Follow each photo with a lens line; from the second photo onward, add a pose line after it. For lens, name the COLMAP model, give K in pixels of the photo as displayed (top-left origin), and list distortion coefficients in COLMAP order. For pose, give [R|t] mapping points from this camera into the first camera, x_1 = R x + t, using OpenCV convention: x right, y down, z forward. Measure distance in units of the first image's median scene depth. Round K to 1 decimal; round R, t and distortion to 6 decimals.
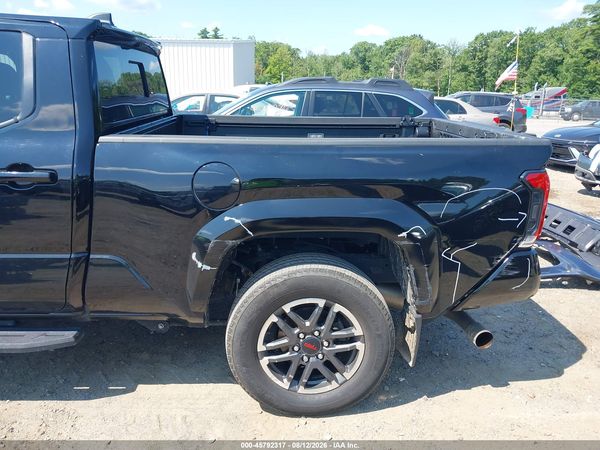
lens RADIAL K [[461.0, 0, 290.6], [0, 461.0, 224.8], [0, 0, 1]] dist [-0.008773, 0.032135]
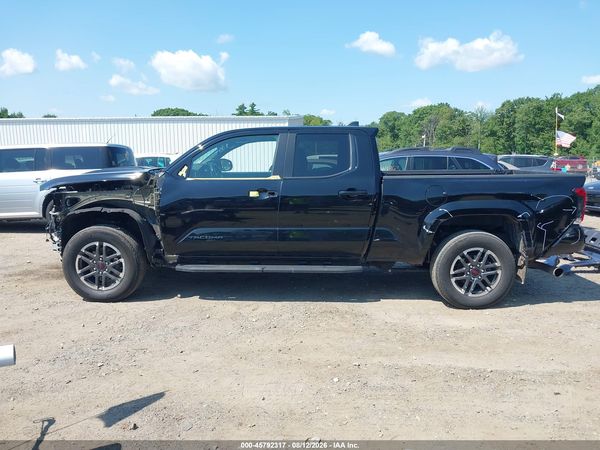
lens RADIAL K [[453.3, 0, 301.1], [0, 453.3, 239.9], [0, 0, 1]] dist [0.020013, 0.006841]
pose [[0.998639, -0.016535, -0.049467, -0.626755], [0.011128, 0.994128, -0.107638, 0.319798], [0.050956, 0.106941, 0.992959, -1.093628]]
